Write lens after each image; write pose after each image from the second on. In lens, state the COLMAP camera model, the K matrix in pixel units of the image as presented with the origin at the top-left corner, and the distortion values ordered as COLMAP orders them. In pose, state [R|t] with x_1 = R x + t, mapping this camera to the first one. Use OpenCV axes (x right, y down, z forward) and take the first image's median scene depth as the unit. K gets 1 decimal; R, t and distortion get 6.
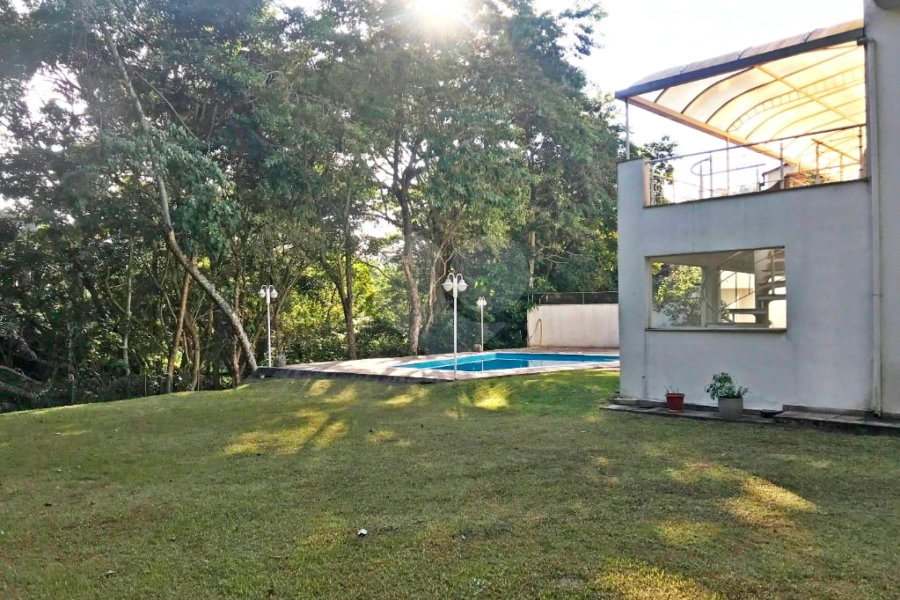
lens RADIAL K [[732.4, 0, 448.9], [0, 732.4, 314.2], [0, 0, 1]] dist [-0.003171, -0.008610]
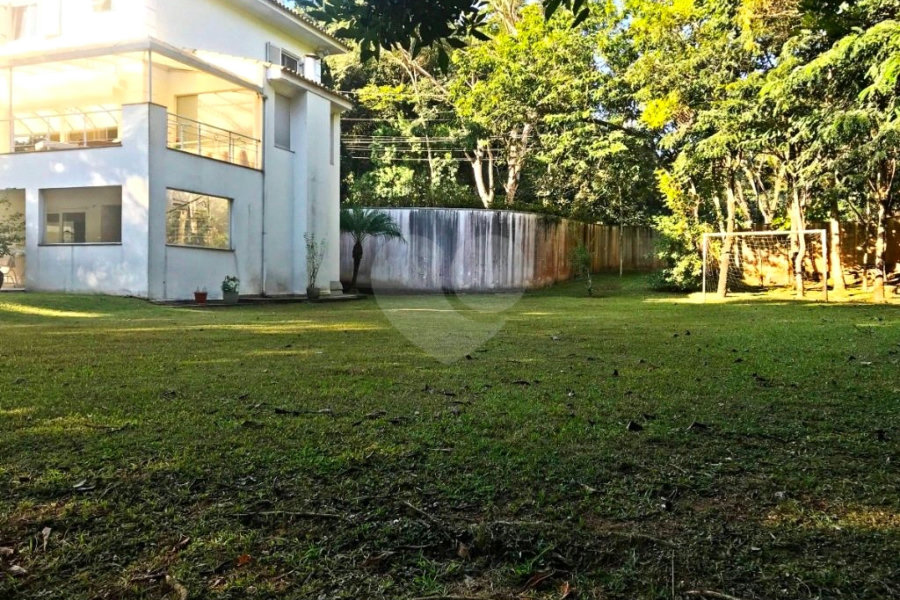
lens RADIAL K [[751.4, 0, 451.6], [0, 751.4, 302.2], [0, 0, 1]] dist [0.034762, -0.050278]
pose [[-0.434929, -0.023258, 0.900164, -0.780777], [-0.020903, 0.999658, 0.015730, 0.062968], [-0.900222, -0.011974, -0.435267, 0.789096]]
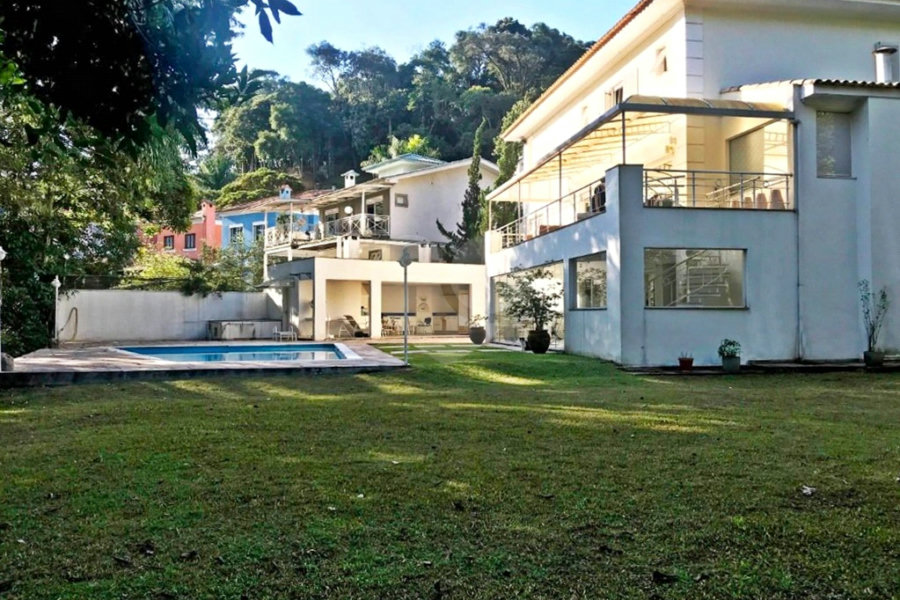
lens RADIAL K [[732.4, 0, 448.9], [0, 732.4, 314.2], [0, 0, 1]] dist [-0.003171, -0.008610]
pose [[0.546268, 0.001239, 0.837609, -0.641888], [-0.004903, 0.999987, 0.001718, 0.021755], [-0.837596, -0.005046, 0.546267, 0.431789]]
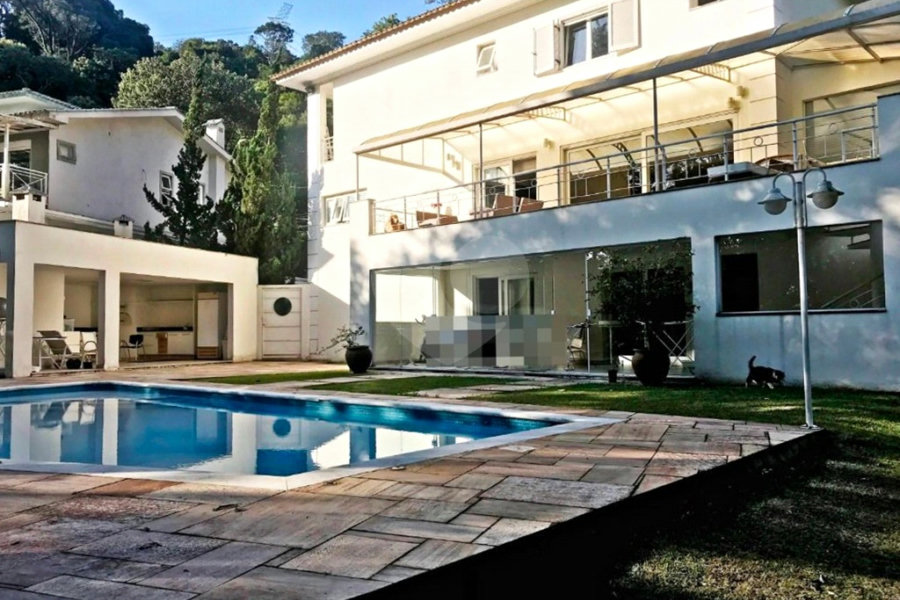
lens RADIAL K [[751.4, 0, 451.6], [0, 751.4, 302.2], [0, 0, 1]] dist [0.034762, -0.050278]
pose [[-0.067857, 0.042260, 0.996800, -0.357894], [0.000362, 0.999103, -0.042333, 0.034277], [-0.997695, -0.002512, -0.067811, 1.122752]]
